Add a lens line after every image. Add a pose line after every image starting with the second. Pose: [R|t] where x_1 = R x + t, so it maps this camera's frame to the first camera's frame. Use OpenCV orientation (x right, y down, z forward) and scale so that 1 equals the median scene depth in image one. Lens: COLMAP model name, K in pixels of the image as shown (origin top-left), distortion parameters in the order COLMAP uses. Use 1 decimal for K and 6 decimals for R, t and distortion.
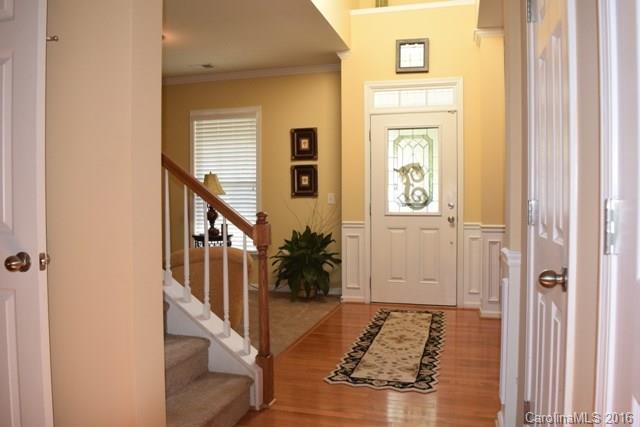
lens RADIAL K [[497.8, 0, 321.1], [0, 497.8, 215.3], [0, 0, 1]] dist [-0.097656, 0.015407]
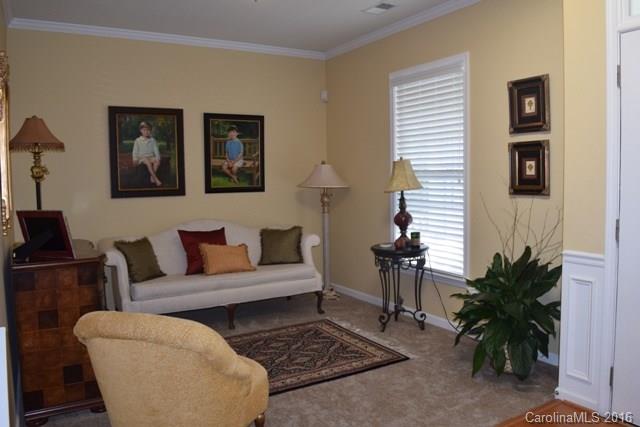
lens RADIAL K [[497.8, 0, 318.7], [0, 497.8, 208.7], [0, 0, 1]] dist [-0.097656, 0.015407]
pose [[0.733526, 0.038871, -0.678549, 0.177130], [-0.012618, 0.998970, 0.043586, -0.043792], [0.679545, -0.023410, 0.733261, 0.408835]]
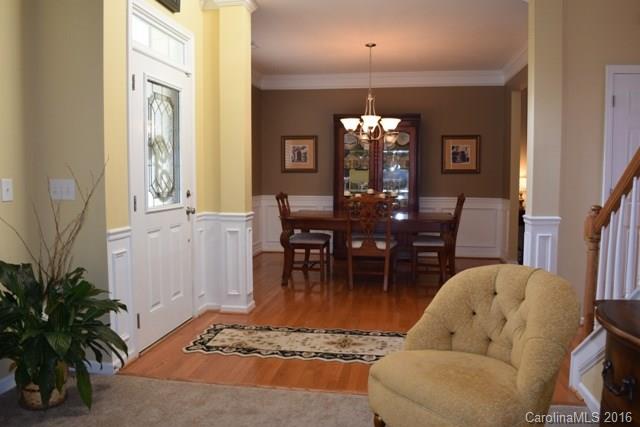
lens RADIAL K [[497.8, 0, 320.5], [0, 497.8, 213.1], [0, 0, 1]] dist [-0.097656, 0.015407]
pose [[-0.110678, -0.073393, 0.991143, -0.469978], [0.023224, 0.996806, 0.076405, -0.038087], [-0.993585, 0.031474, -0.108620, 0.746692]]
